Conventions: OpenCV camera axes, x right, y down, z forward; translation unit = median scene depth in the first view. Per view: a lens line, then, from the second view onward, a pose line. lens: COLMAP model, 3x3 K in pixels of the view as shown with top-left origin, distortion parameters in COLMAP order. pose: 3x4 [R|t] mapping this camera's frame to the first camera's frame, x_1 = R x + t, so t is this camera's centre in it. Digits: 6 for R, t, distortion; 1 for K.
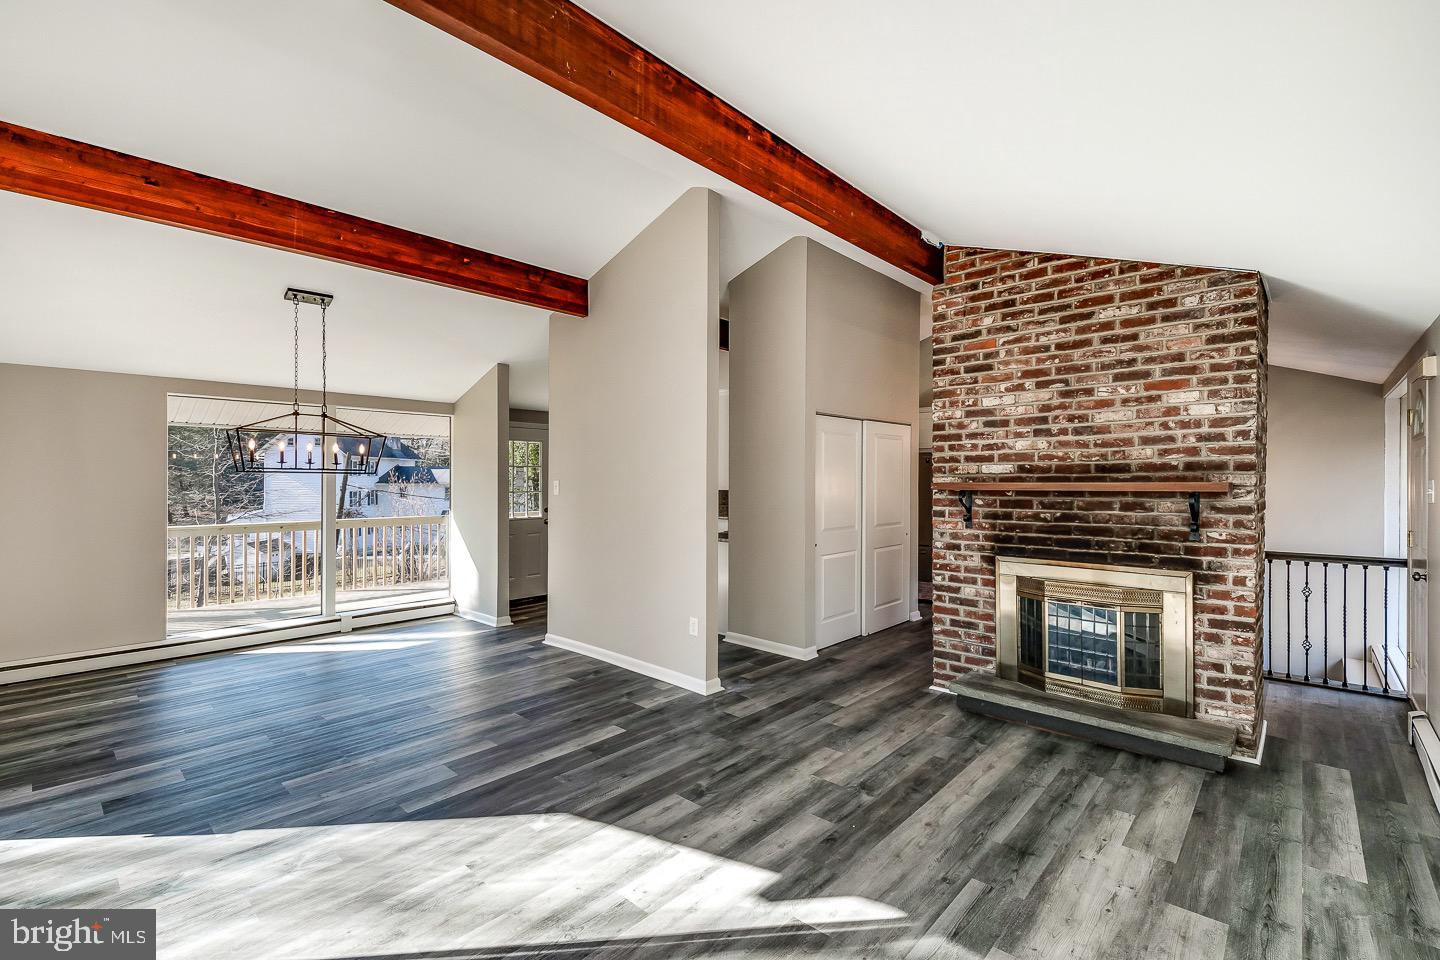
lens RADIAL K [[633.1, 0, 714.4], [0, 633.1, 480.2], [0, 0, 1]] dist [0.017044, -0.016426]
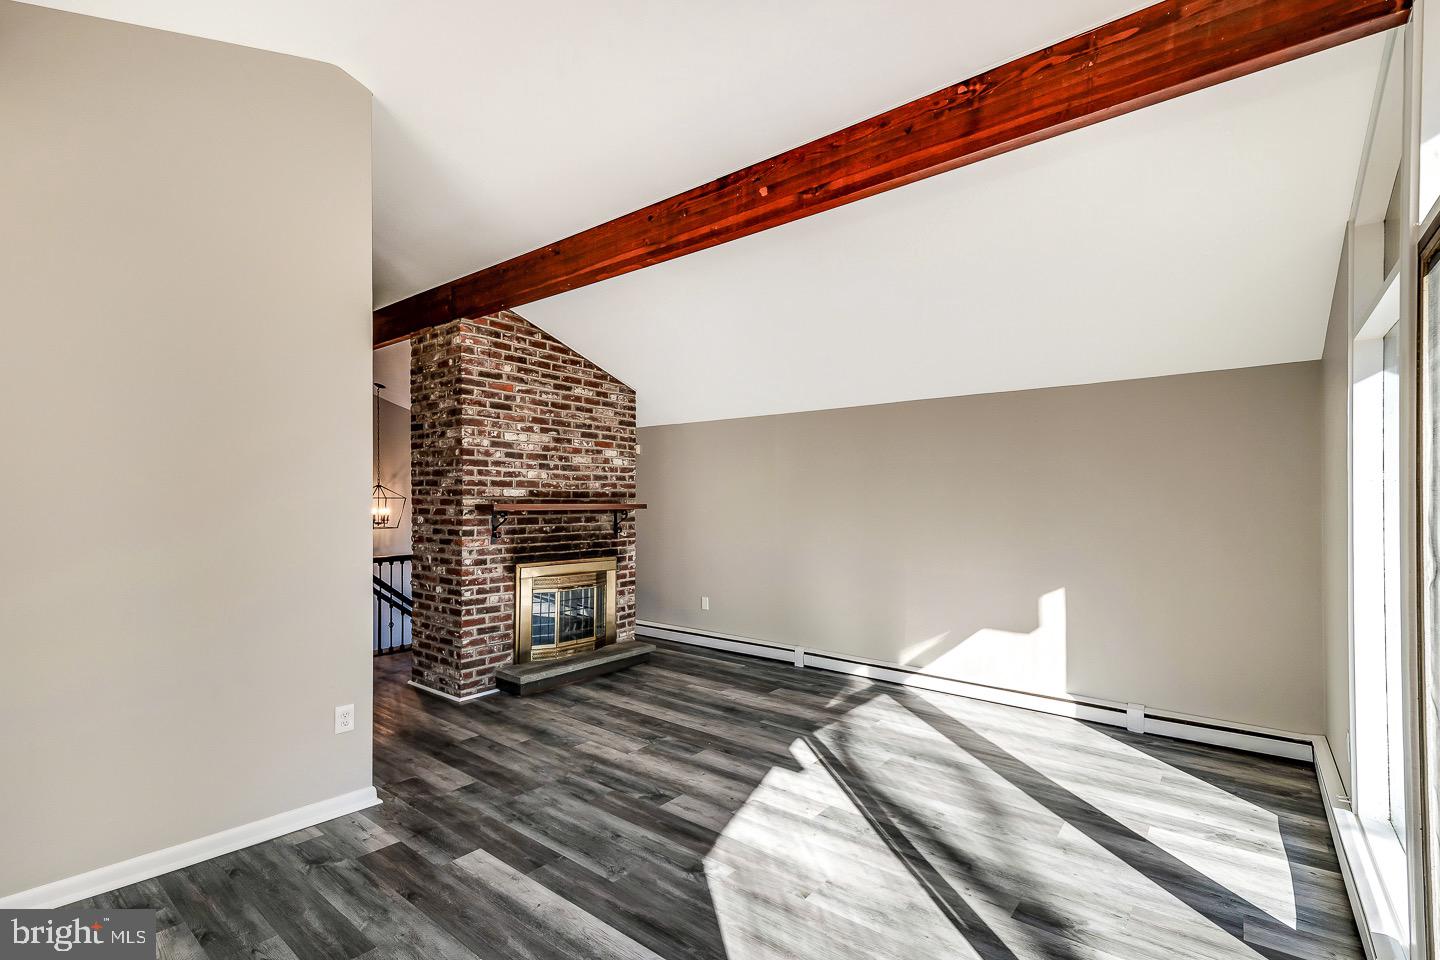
lens RADIAL K [[633.1, 0, 714.0], [0, 633.1, 487.8], [0, 0, 1]] dist [0.017044, -0.016426]
pose [[-0.067655, 0.023113, 0.997441, -0.900892], [-0.006436, 0.999701, -0.023602, -0.001388], [-0.997688, -0.008017, -0.067486, 0.799050]]
